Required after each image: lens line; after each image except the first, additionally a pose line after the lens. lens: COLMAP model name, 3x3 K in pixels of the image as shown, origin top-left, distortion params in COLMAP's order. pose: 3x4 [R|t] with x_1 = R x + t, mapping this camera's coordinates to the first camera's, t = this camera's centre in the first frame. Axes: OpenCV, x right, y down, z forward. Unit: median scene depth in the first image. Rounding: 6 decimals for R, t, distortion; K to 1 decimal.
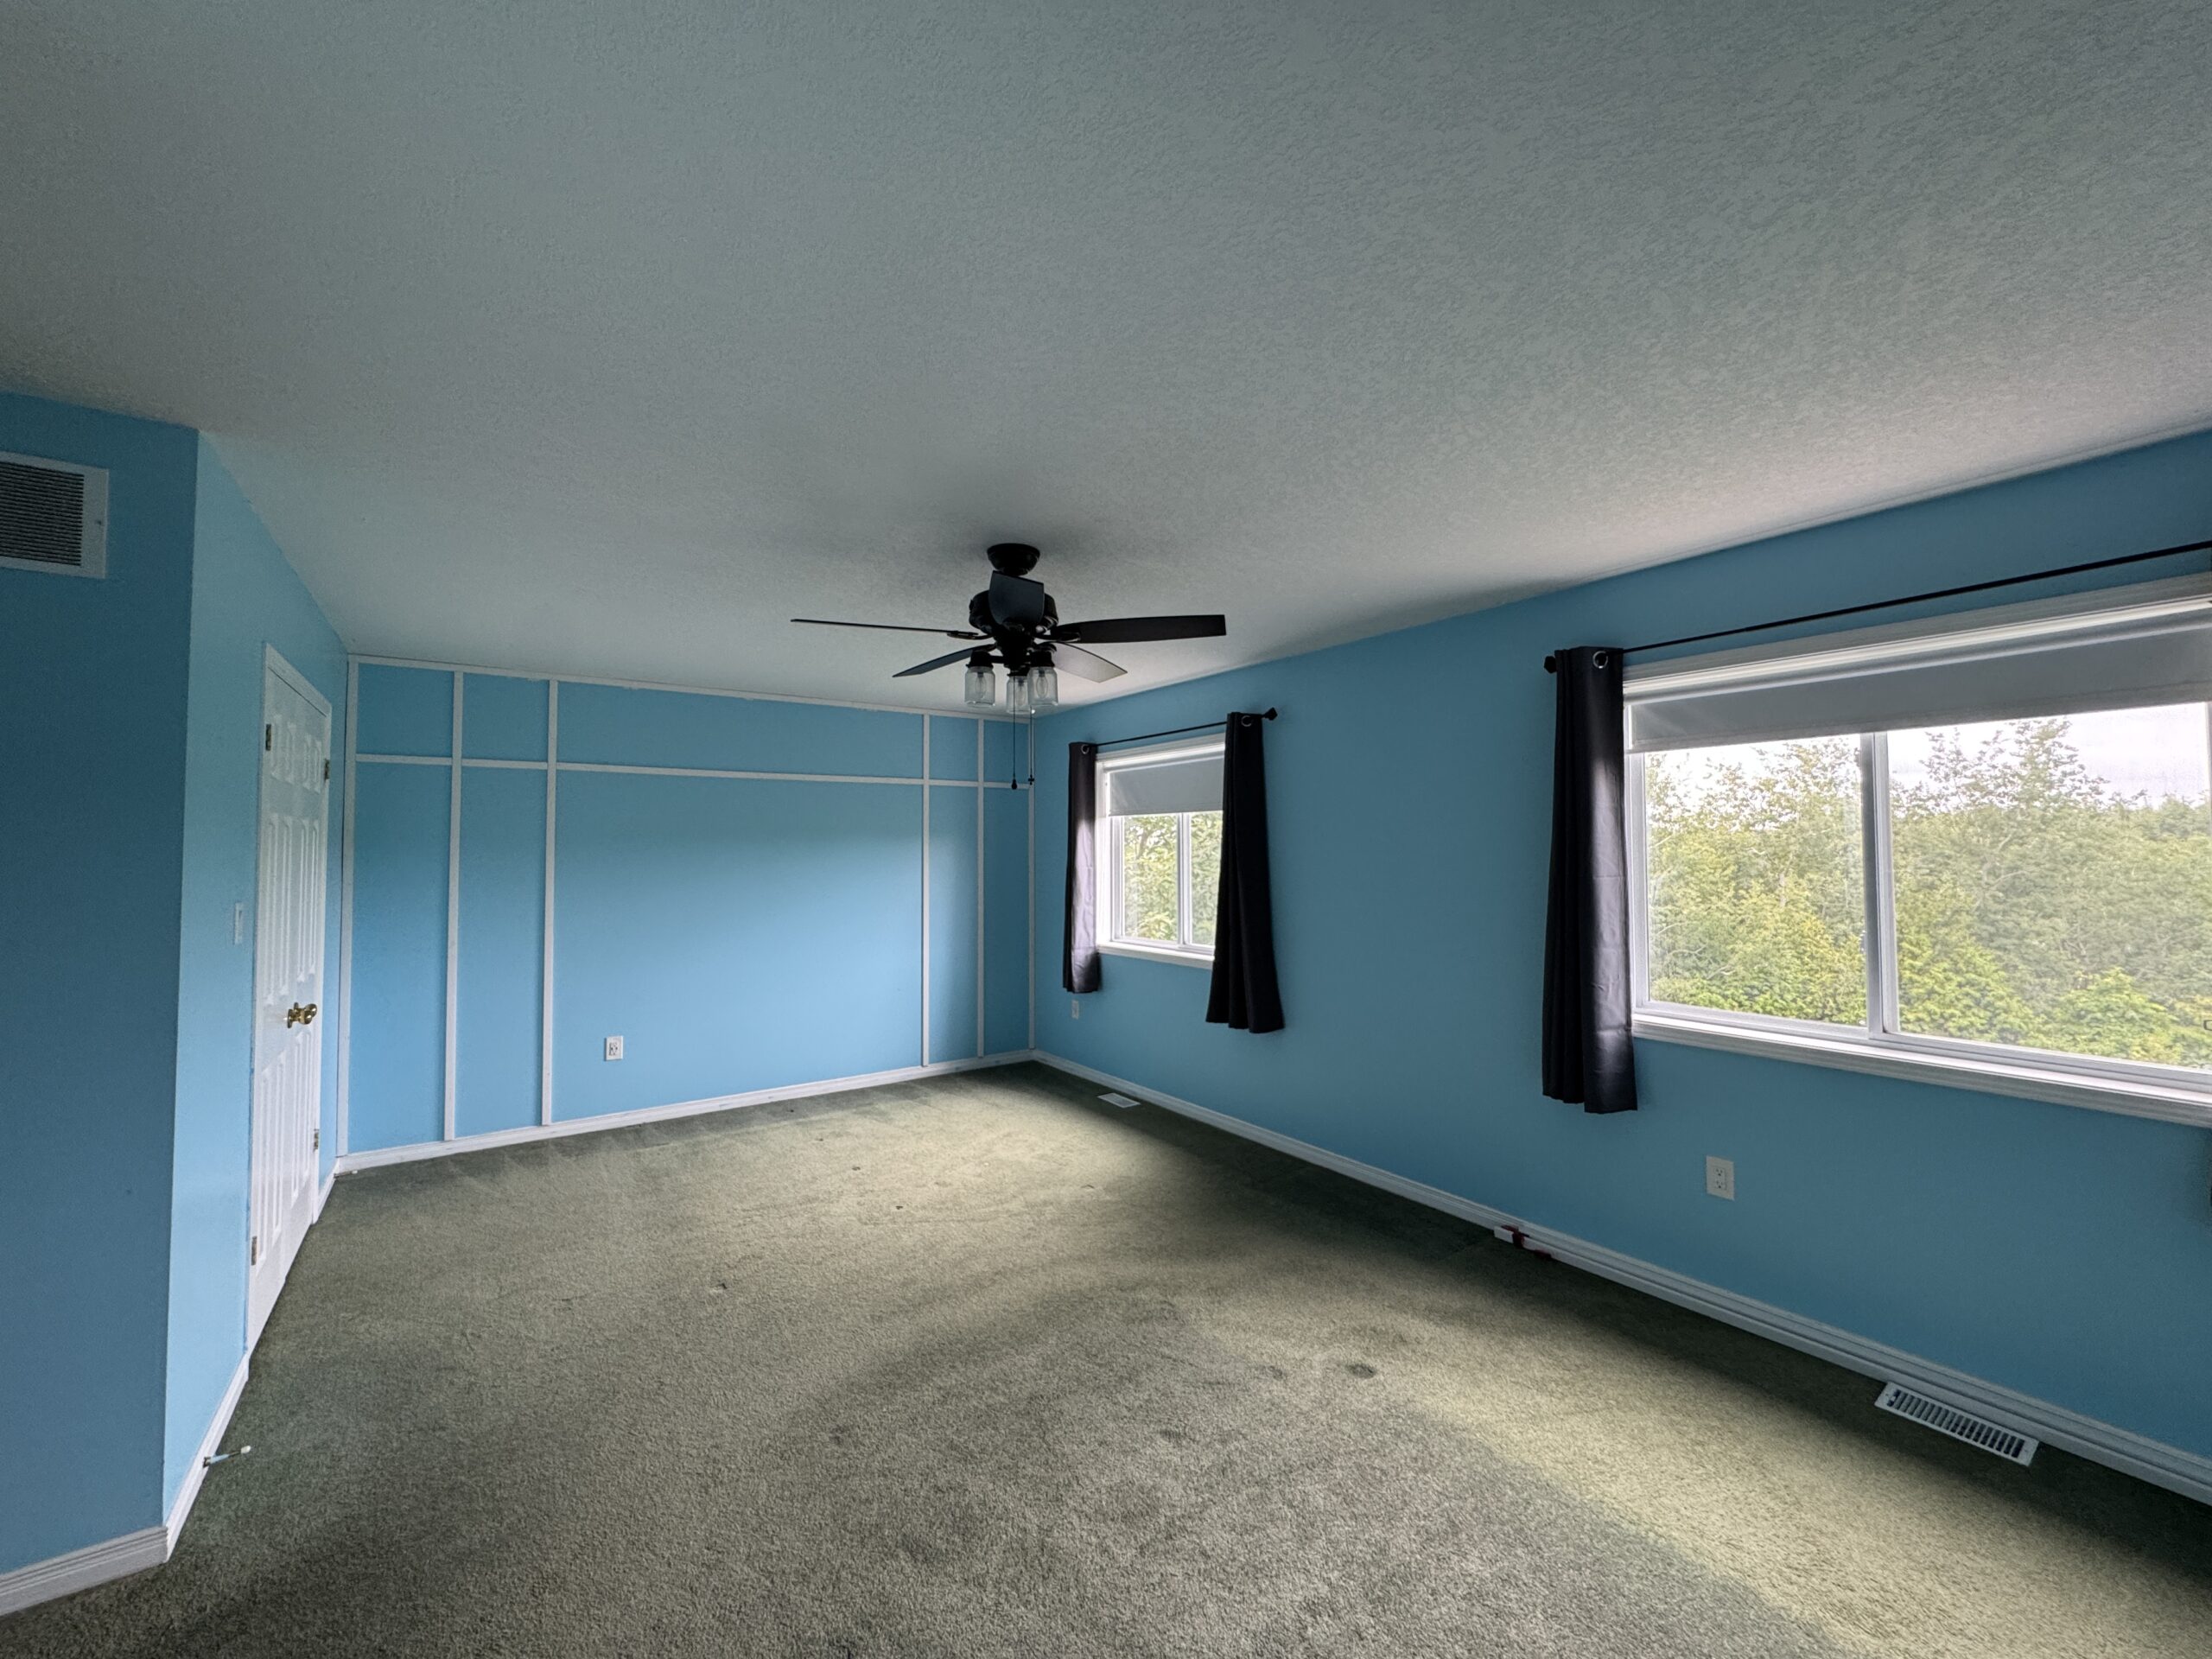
lens RADIAL K [[879.7, 0, 1121.4], [0, 879.7, 816.6], [0, 0, 1]] dist [0.000899, 0.000626]
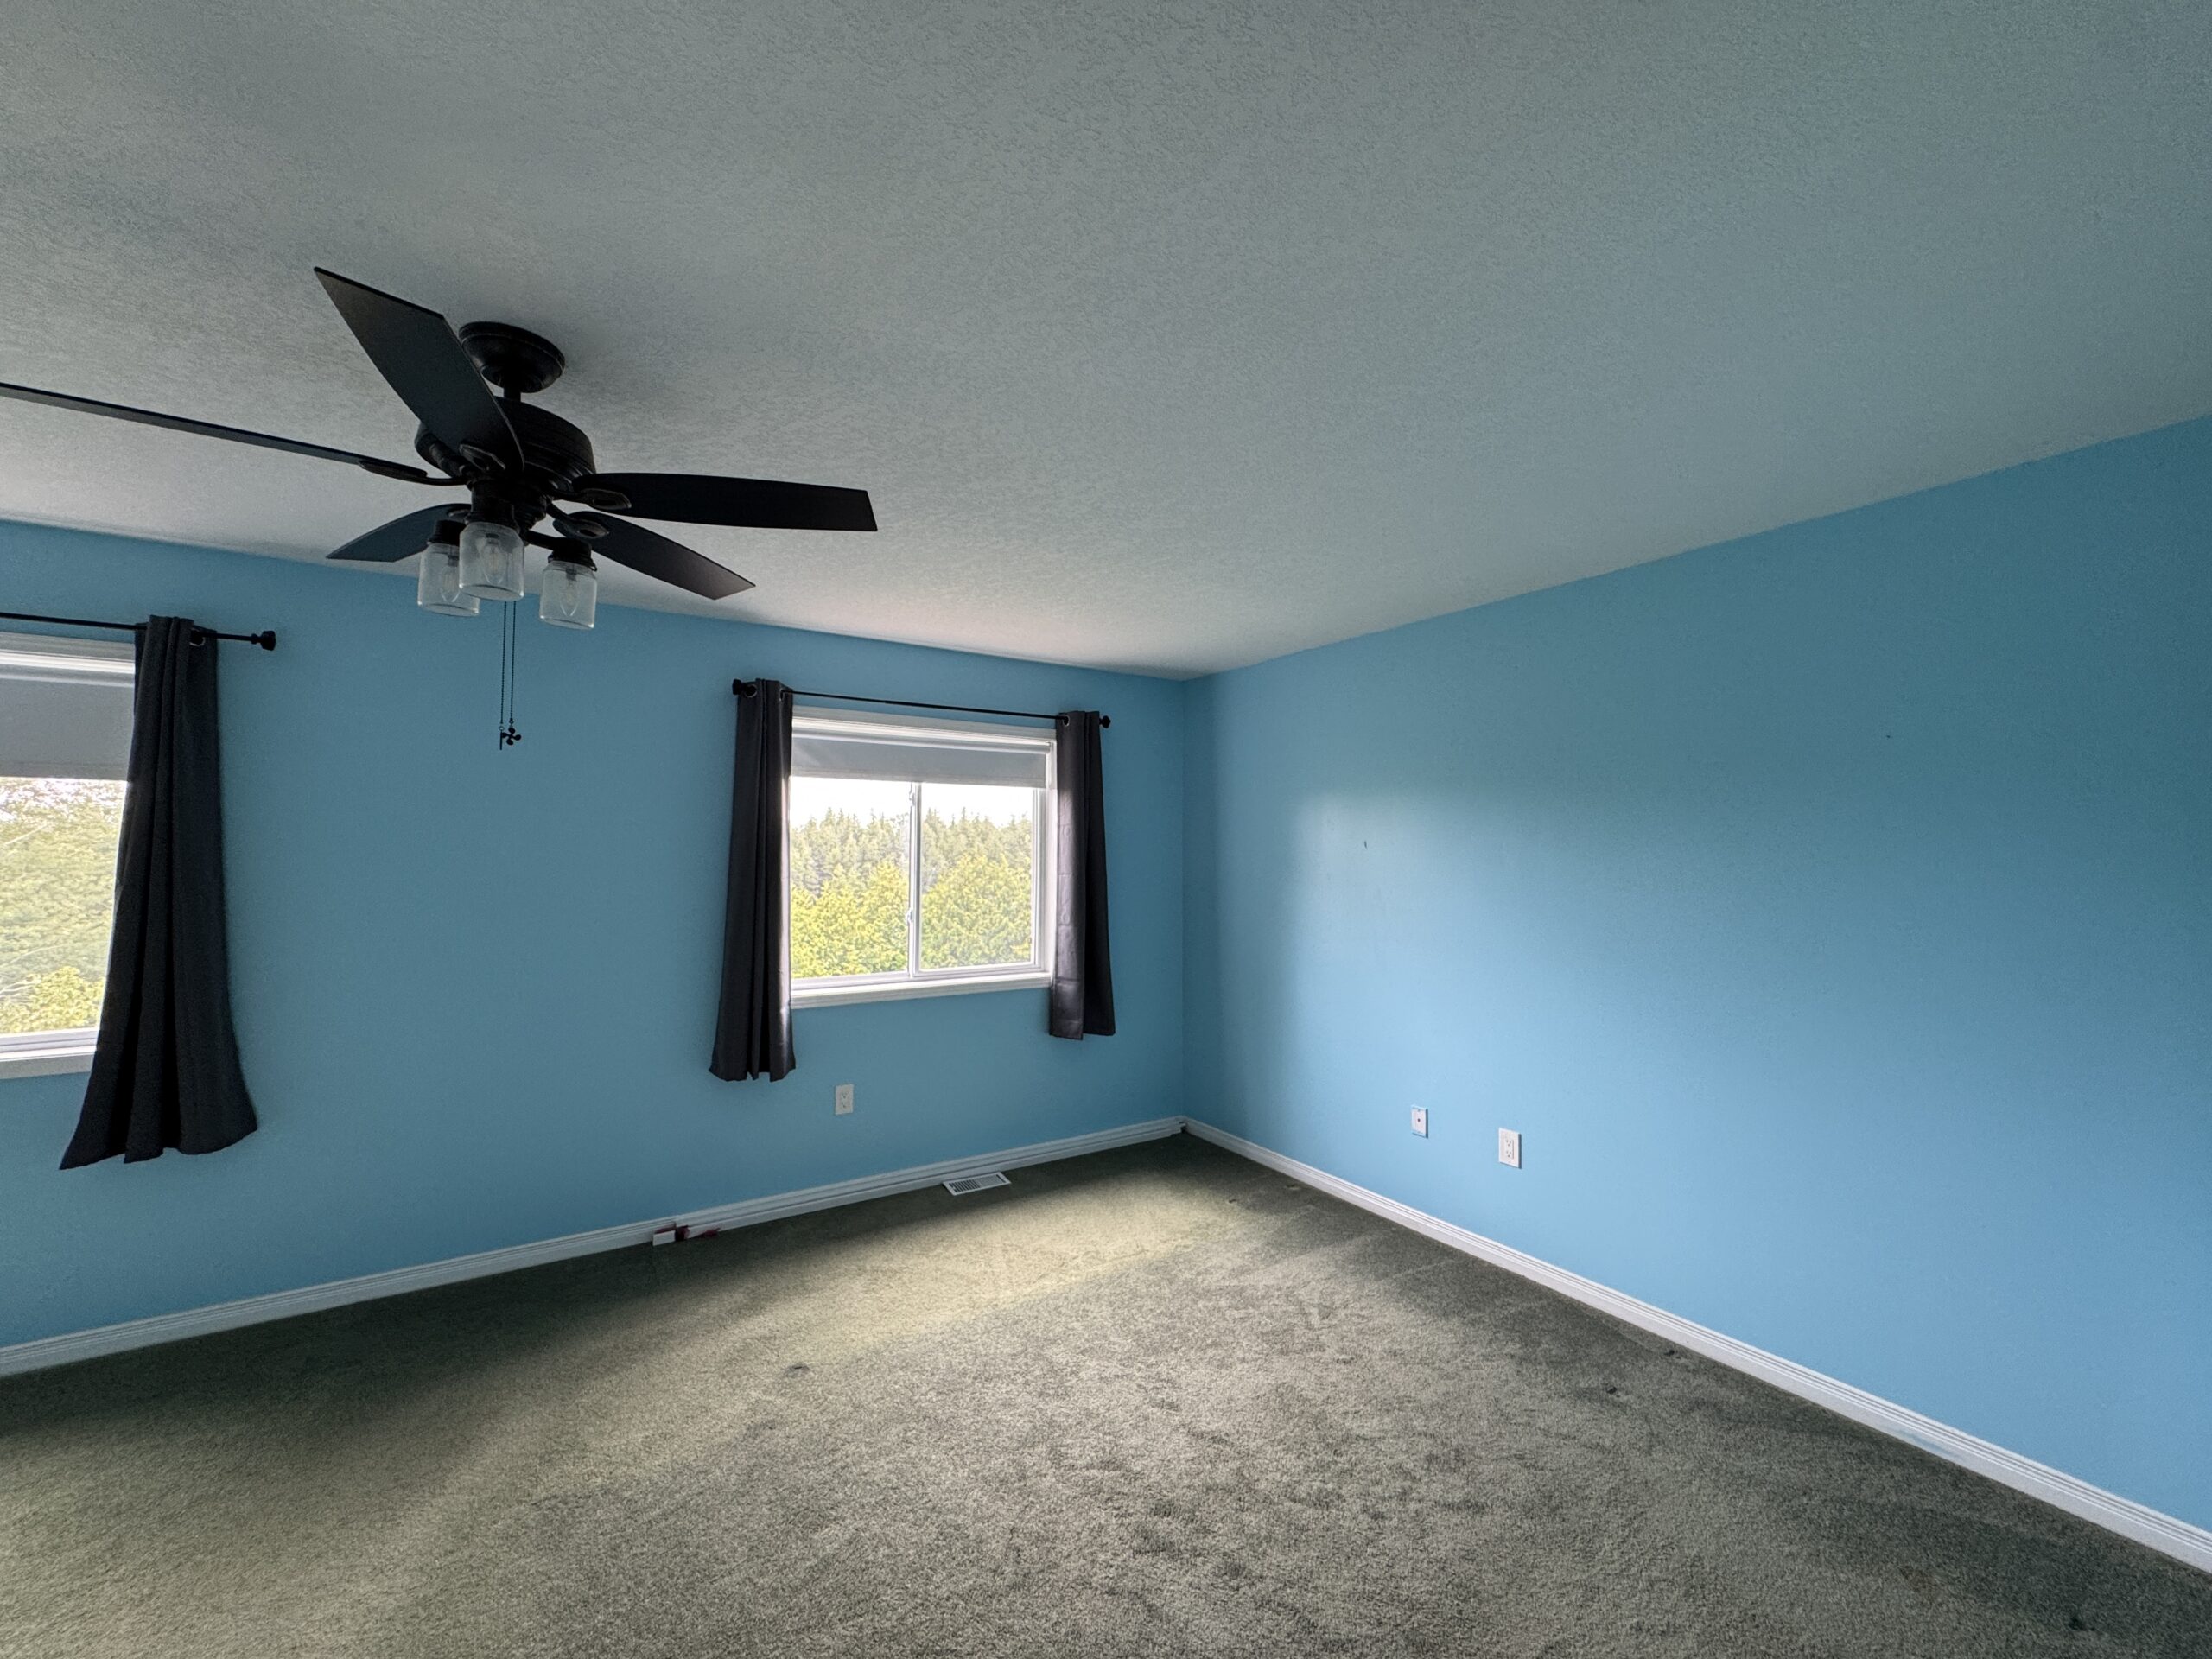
lens RADIAL K [[879.7, 0, 1096.2], [0, 879.7, 815.2], [0, 0, 1]] dist [0.000899, 0.000626]
pose [[0.058644, 0.046532, 0.997194, -0.676717], [-0.047487, 0.997912, -0.043773, 0.016648], [-0.997149, -0.044787, 0.060732, 0.566366]]
